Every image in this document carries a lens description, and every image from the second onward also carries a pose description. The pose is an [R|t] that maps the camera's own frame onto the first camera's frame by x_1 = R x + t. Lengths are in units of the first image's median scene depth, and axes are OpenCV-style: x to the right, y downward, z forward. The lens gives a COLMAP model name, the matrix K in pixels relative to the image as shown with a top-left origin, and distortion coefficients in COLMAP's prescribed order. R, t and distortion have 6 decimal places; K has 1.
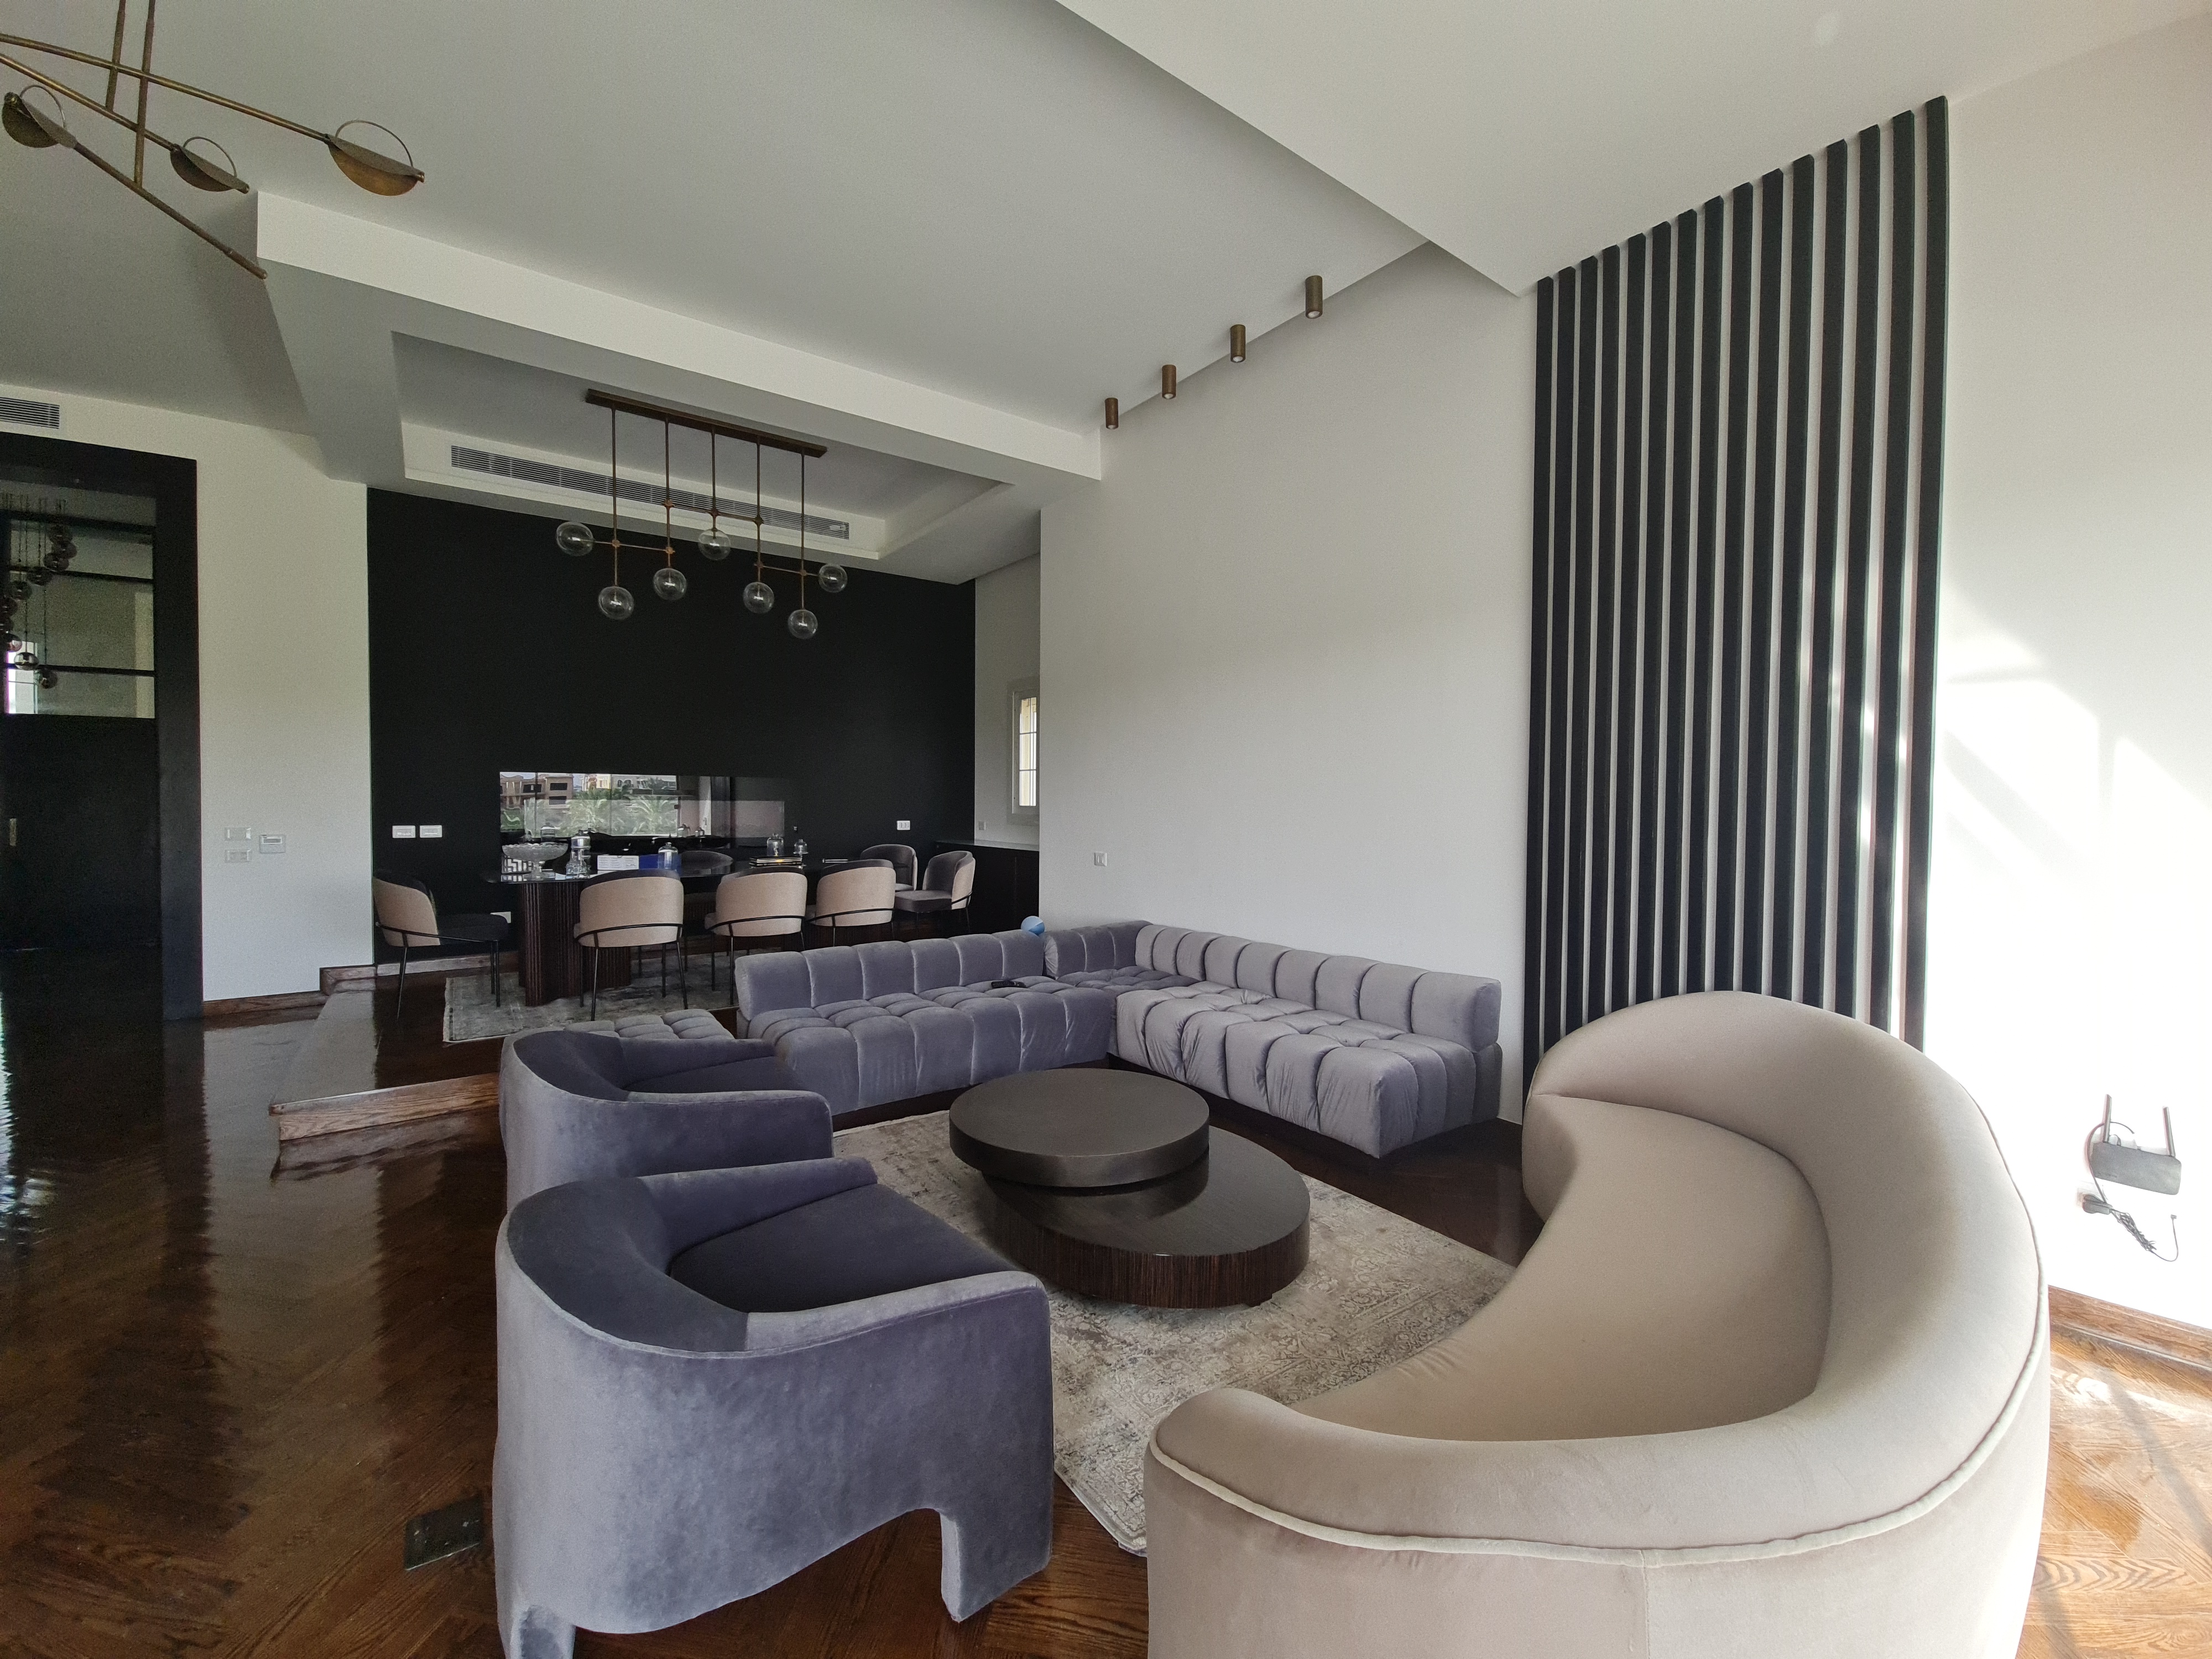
lens RADIAL K [[897.4, 0, 1093.2], [0, 897.4, 827.0], [0, 0, 1]] dist [0.018656, -0.015065]
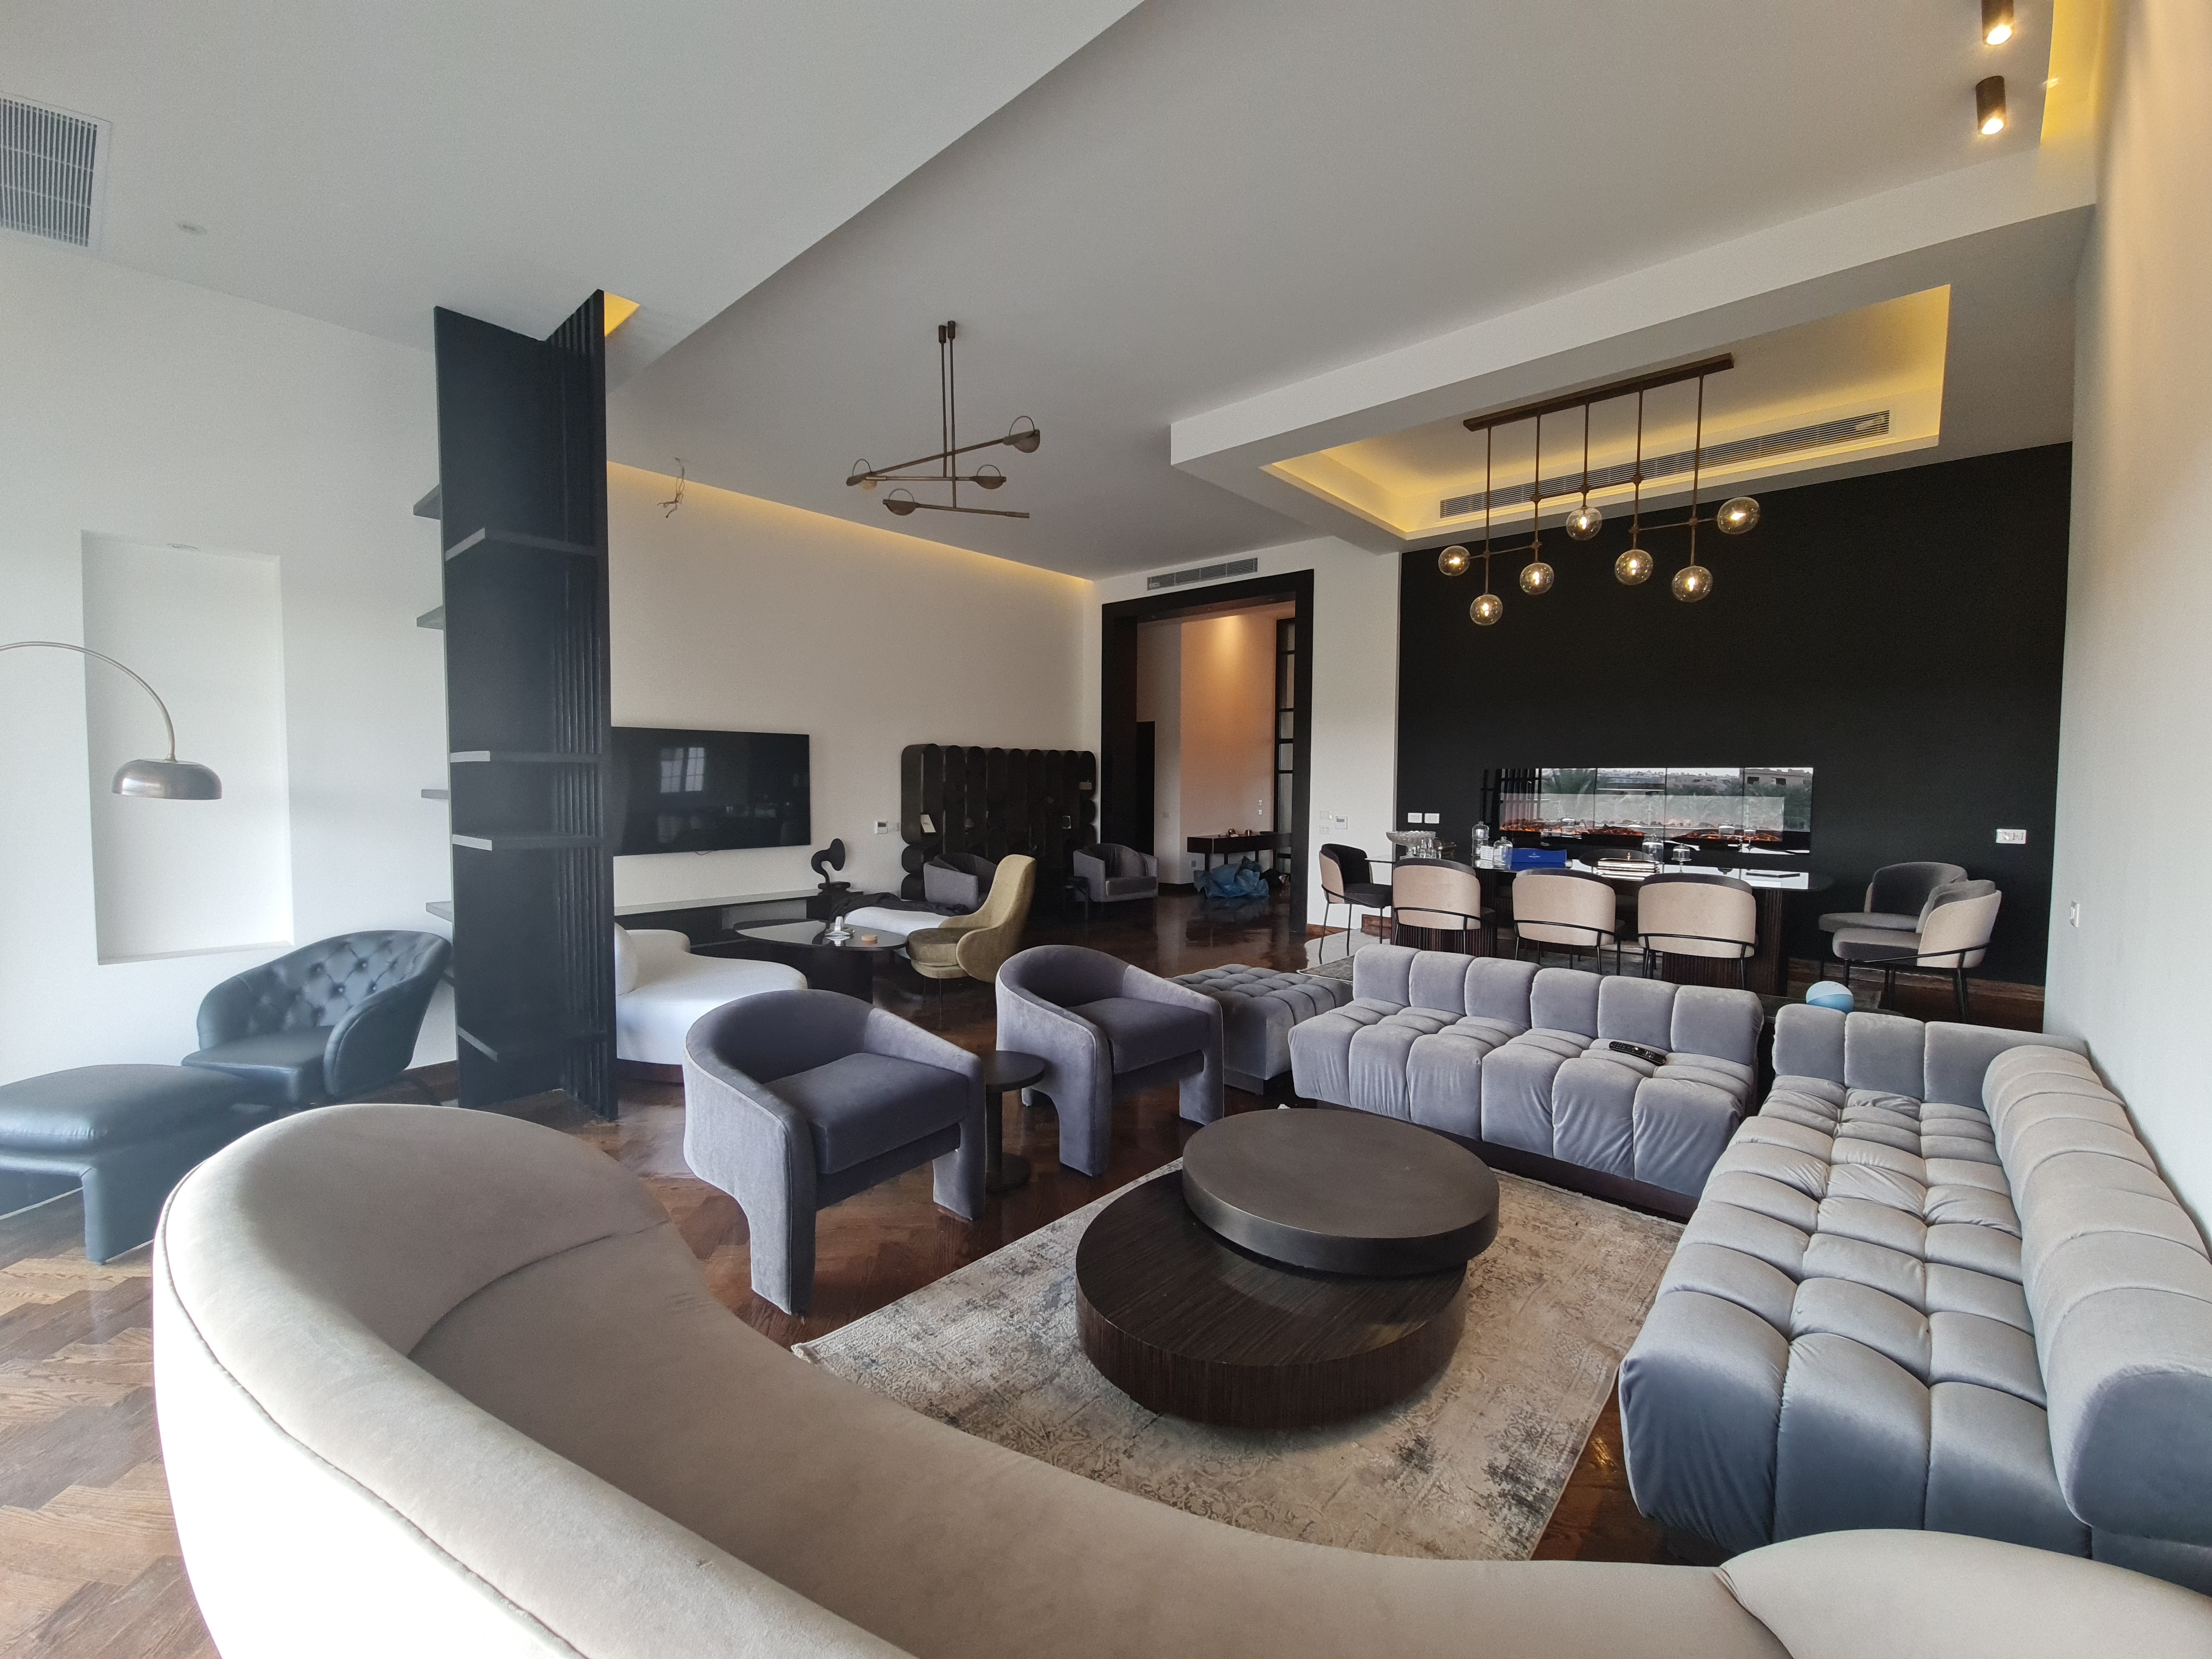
lens RADIAL K [[896.8, 0, 1106.0], [0, 896.8, 829.5], [0, 0, 1]] dist [-0.001962, -0.000232]
pose [[0.210726, 0.048040, -0.976364, 0.429695], [-0.033495, 0.998560, 0.041903, -0.018448], [0.976971, 0.023873, 0.212032, 0.344980]]
